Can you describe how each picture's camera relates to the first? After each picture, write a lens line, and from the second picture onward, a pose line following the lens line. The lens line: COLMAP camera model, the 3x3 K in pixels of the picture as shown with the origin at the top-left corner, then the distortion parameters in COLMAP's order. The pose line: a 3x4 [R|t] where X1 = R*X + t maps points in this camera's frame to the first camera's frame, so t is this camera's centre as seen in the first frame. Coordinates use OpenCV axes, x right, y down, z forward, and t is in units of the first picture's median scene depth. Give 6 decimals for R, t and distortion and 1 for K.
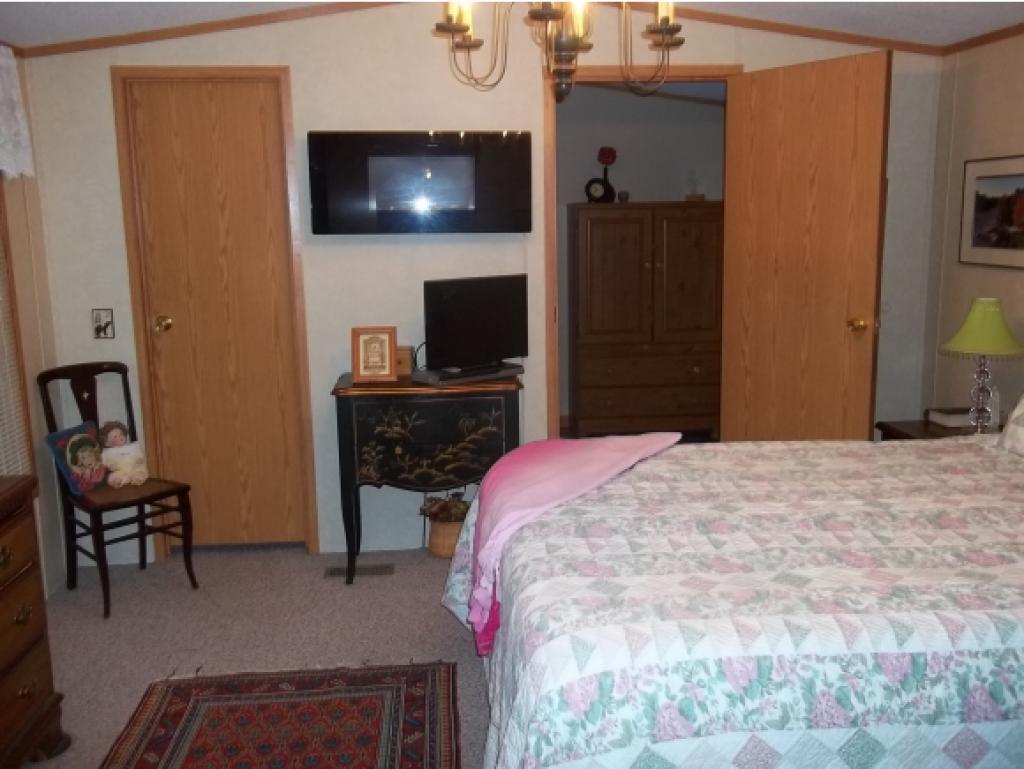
lens RADIAL K [[968.8, 0, 512.3], [0, 968.8, 384.0], [0, 0, 1]] dist [-0.011317, 0.000000]
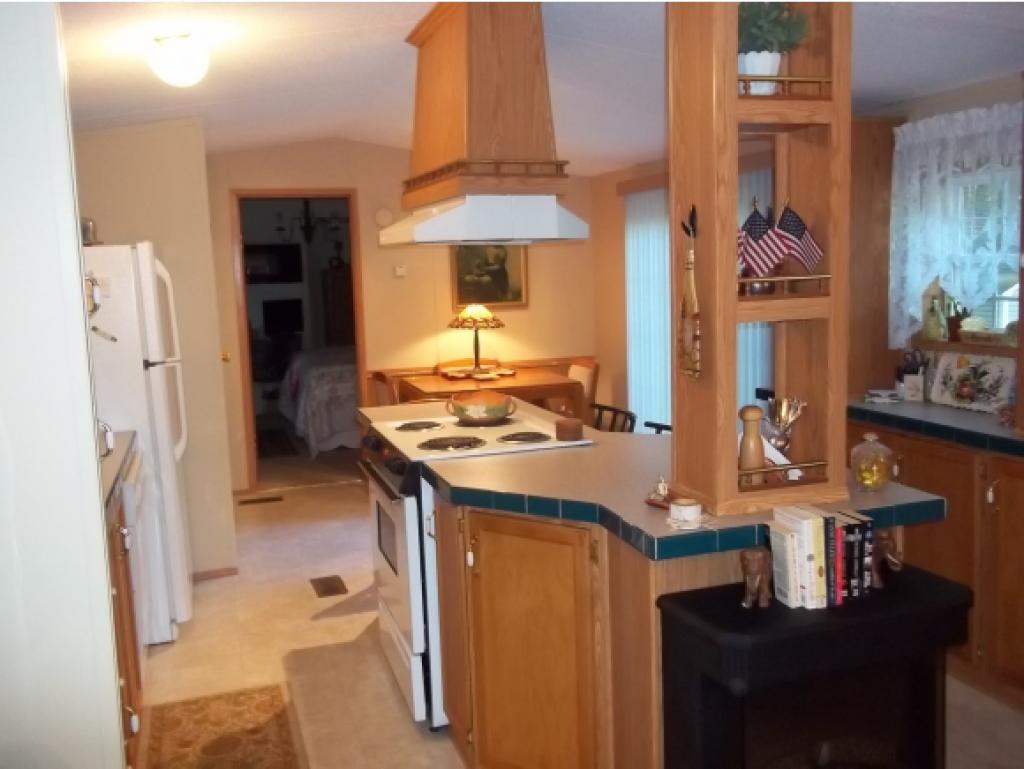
lens RADIAL K [[968.8, 0, 512.7], [0, 968.8, 385.8], [0, 0, 1]] dist [-0.011317, 0.000000]
pose [[0.972516, -0.047910, 0.227852, -0.033458], [0.062060, 0.996537, -0.055342, 0.276218], [-0.224412, 0.067962, 0.972122, -1.490372]]
